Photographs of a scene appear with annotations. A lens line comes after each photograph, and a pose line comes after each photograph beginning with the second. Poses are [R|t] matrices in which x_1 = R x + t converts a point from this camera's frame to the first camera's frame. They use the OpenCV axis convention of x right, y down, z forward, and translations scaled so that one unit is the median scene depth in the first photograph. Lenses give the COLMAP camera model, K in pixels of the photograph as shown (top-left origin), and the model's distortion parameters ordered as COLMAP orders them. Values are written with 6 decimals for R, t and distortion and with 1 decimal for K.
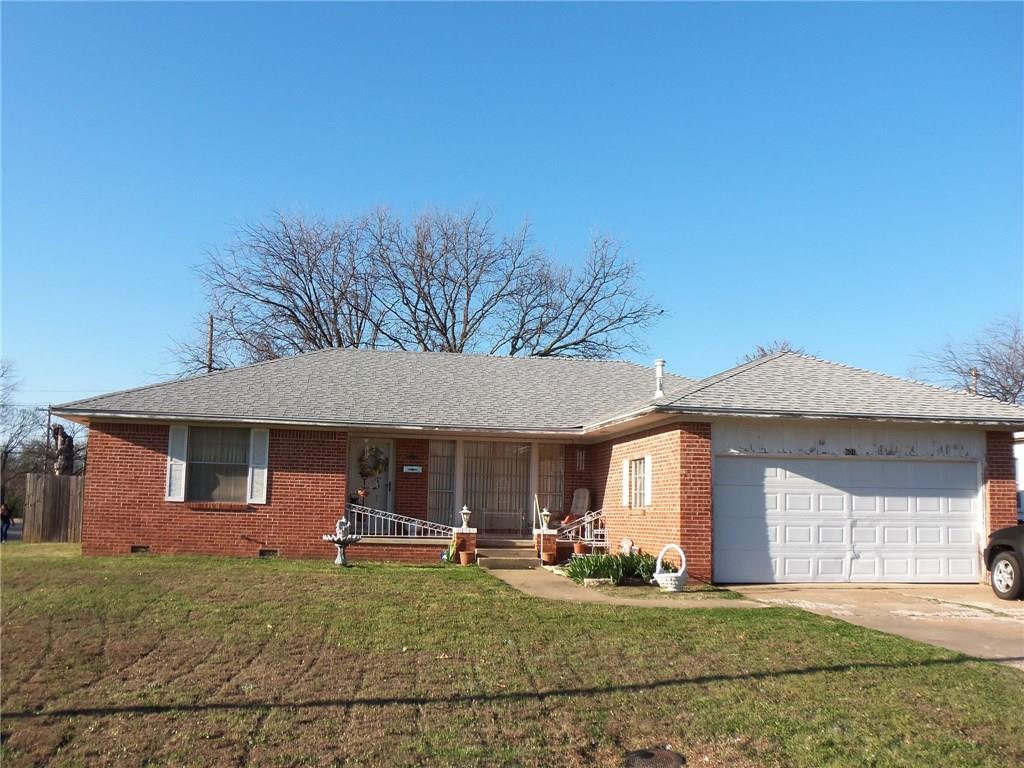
lens RADIAL K [[1097.8, 0, 512.0], [0, 1097.8, 384.0], [0, 0, 1]] dist [-0.086109, 0.012524]
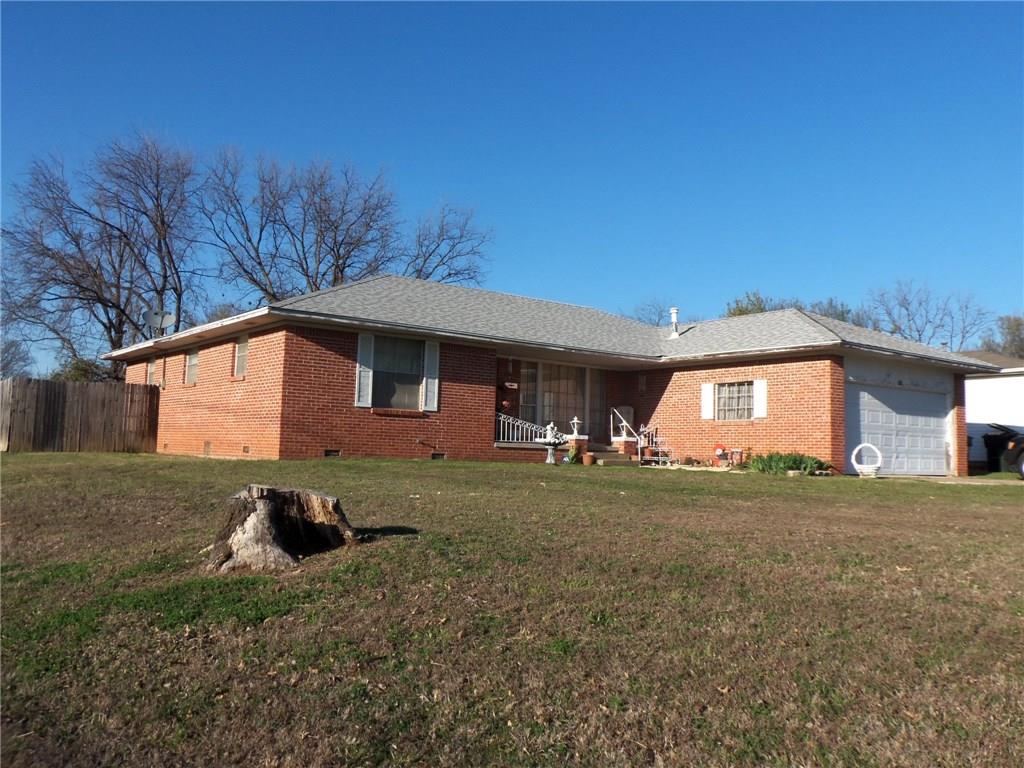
lens RADIAL K [[876.6, 0, 512.0], [0, 876.6, 384.0], [0, 0, 1]] dist [-0.006832, -0.003819]
pose [[0.877442, 0.039703, 0.478037, -0.570114], [-0.064353, 0.997303, 0.035291, 0.046405], [-0.475347, -0.061728, 0.877630, 0.196174]]
